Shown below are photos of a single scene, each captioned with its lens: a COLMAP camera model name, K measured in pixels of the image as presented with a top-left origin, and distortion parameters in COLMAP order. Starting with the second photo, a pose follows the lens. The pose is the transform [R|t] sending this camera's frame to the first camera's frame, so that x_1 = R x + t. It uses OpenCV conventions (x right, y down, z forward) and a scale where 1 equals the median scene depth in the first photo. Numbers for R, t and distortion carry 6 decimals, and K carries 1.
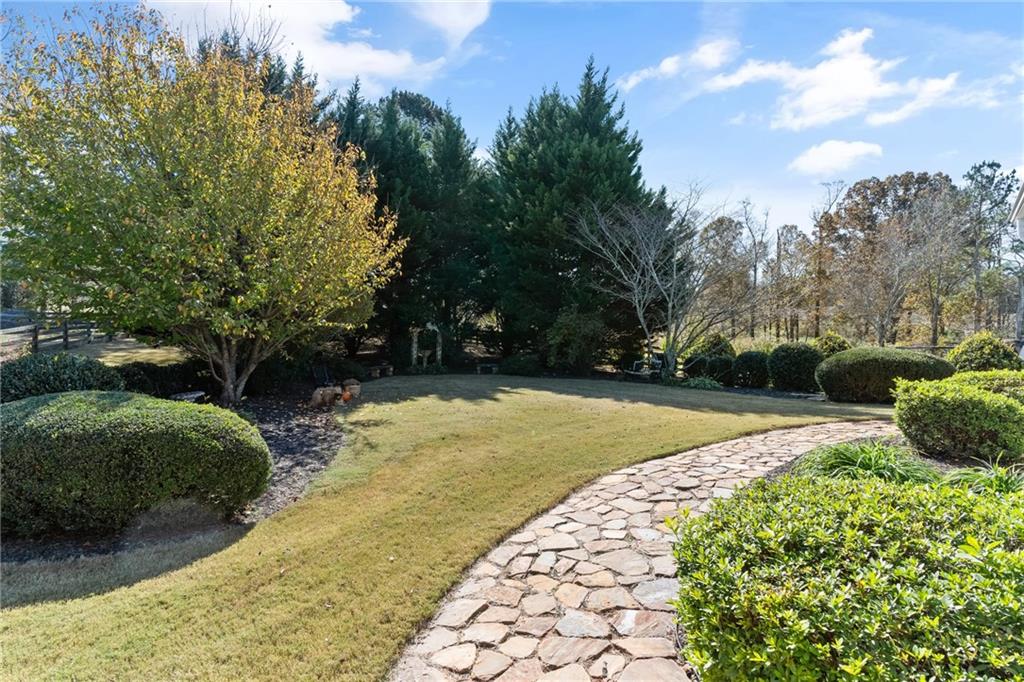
lens RADIAL K [[536.4, 0, 510.2], [0, 536.4, 348.4], [0, 0, 1]] dist [-0.005605, 0.003030]
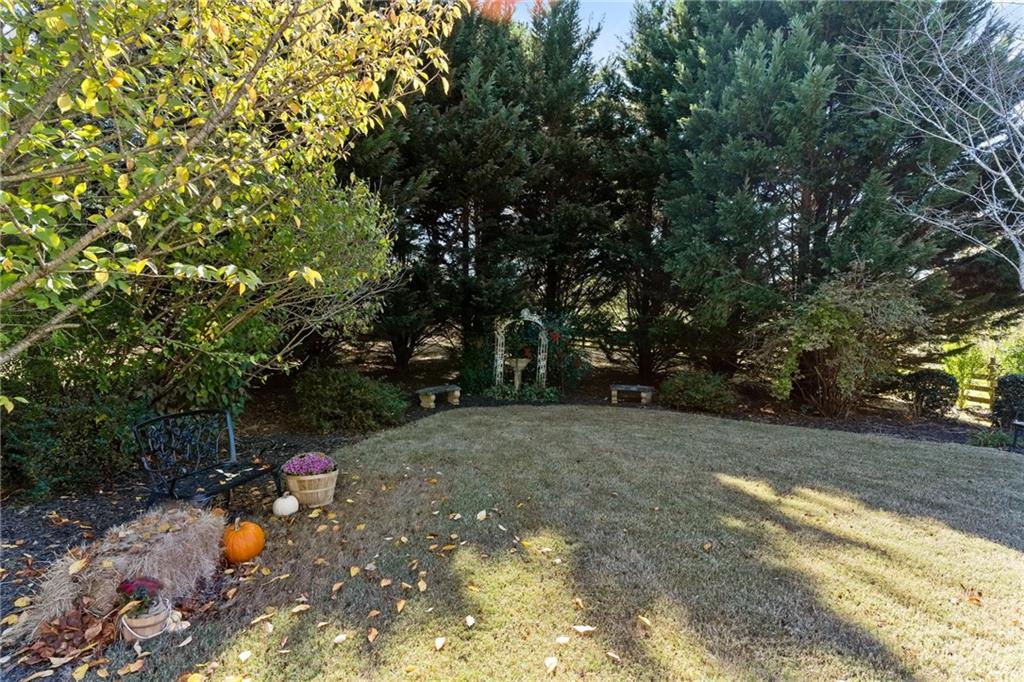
lens RADIAL K [[536.4, 0, 512.2], [0, 536.4, 340.9], [0, 0, 1]] dist [-0.005605, 0.003030]
pose [[0.987325, 0.007492, -0.158534, -0.070535], [-0.009802, 0.999857, -0.013796, -0.006722], [0.158408, 0.015175, 0.987257, 0.413411]]
